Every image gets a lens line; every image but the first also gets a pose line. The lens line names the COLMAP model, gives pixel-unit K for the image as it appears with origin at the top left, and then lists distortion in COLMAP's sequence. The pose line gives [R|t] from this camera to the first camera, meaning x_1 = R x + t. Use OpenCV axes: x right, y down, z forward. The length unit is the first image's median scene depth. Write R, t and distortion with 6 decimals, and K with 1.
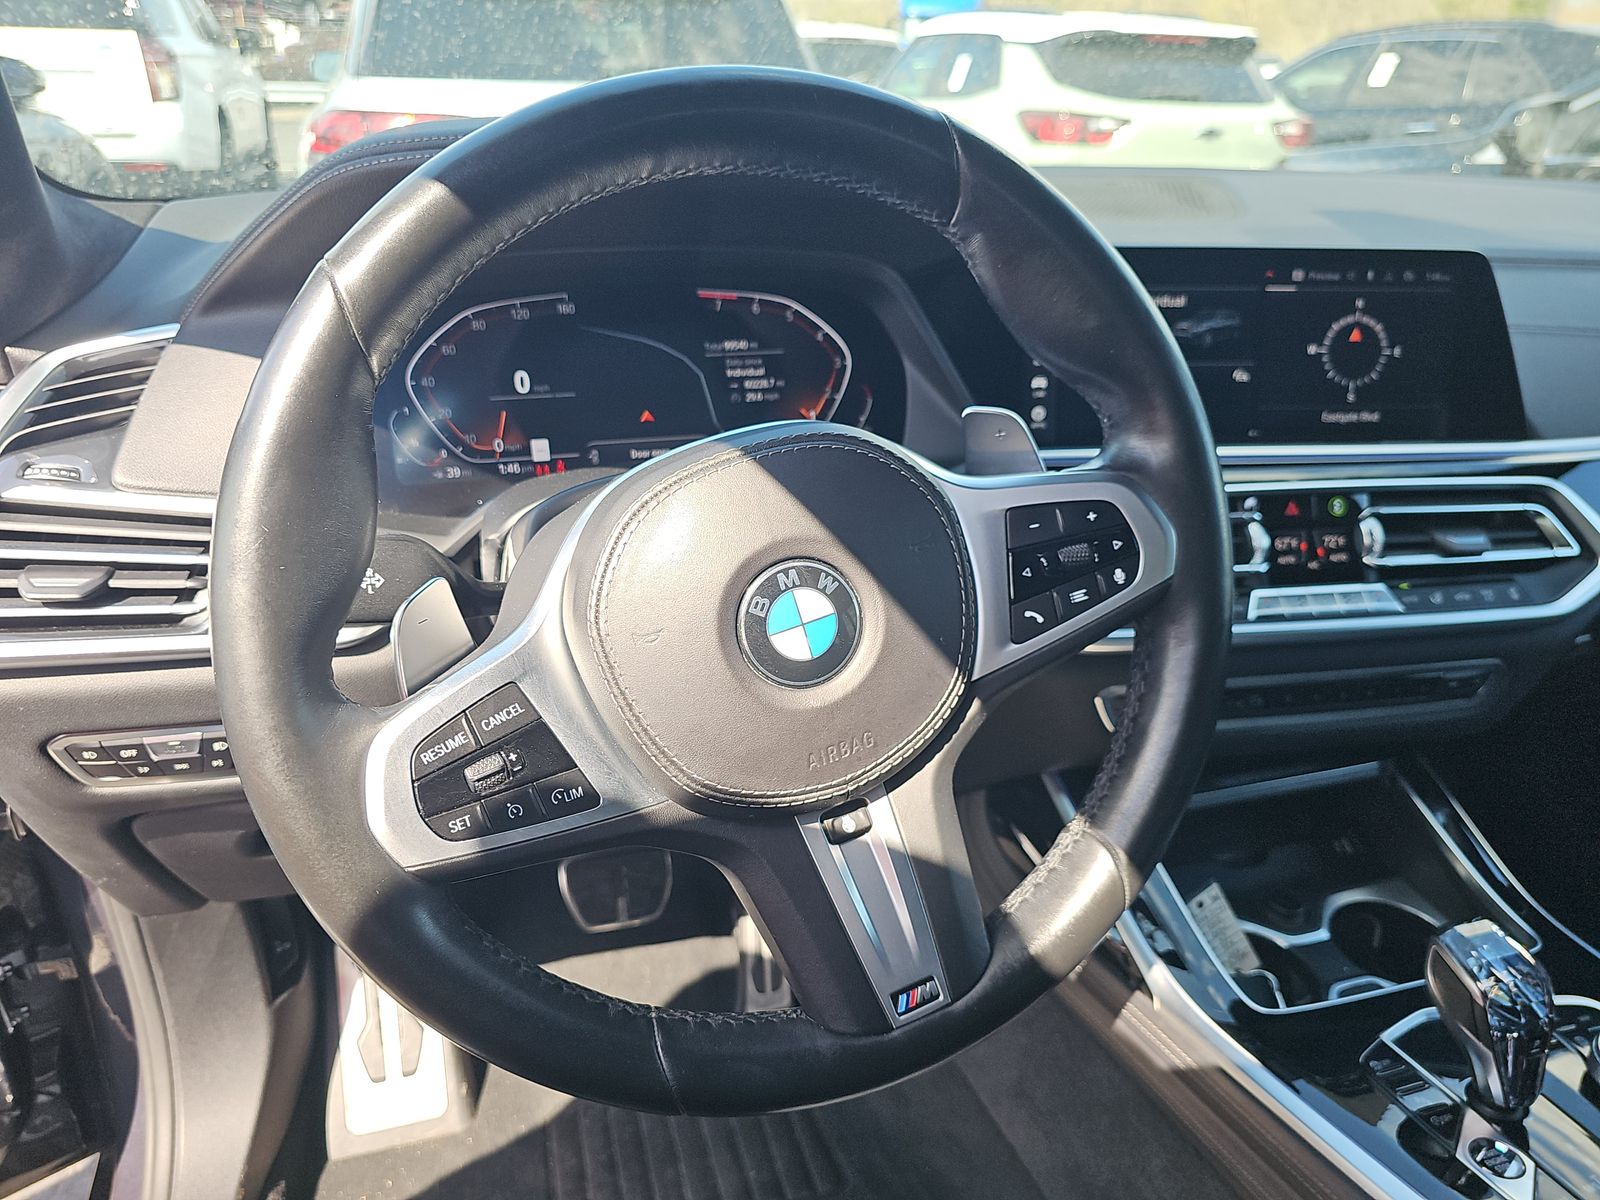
lens RADIAL K [[1077.5, 0, 813.1], [0, 1077.5, 595.0], [0, 0, 1]] dist [-0.000402, 0.000106]
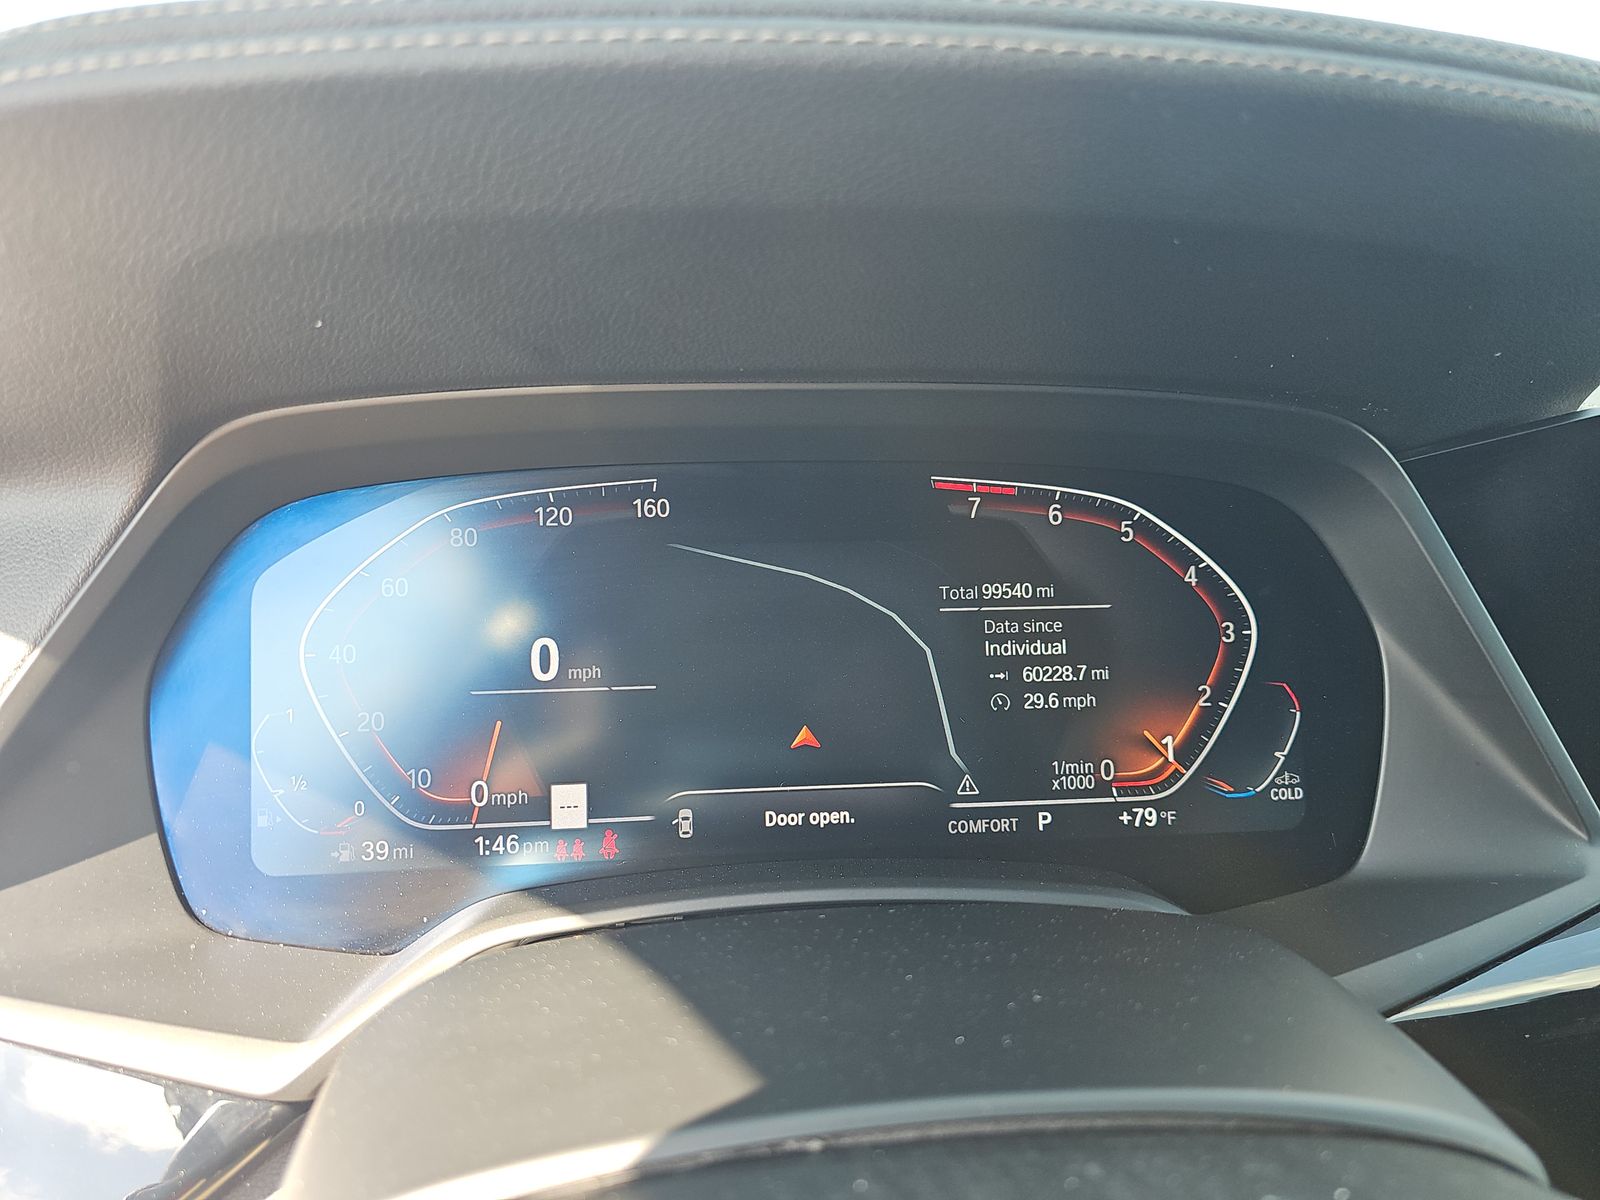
lens RADIAL K [[1077.5, 0, 804.4], [0, 1077.5, 604.2], [0, 0, 1]] dist [-0.000402, 0.000106]
pose [[0.977173, 0.021987, -0.211305, -0.057968], [-0.068176, 0.974479, -0.213876, -0.118930], [0.201210, 0.223400, 0.953733, 0.531112]]
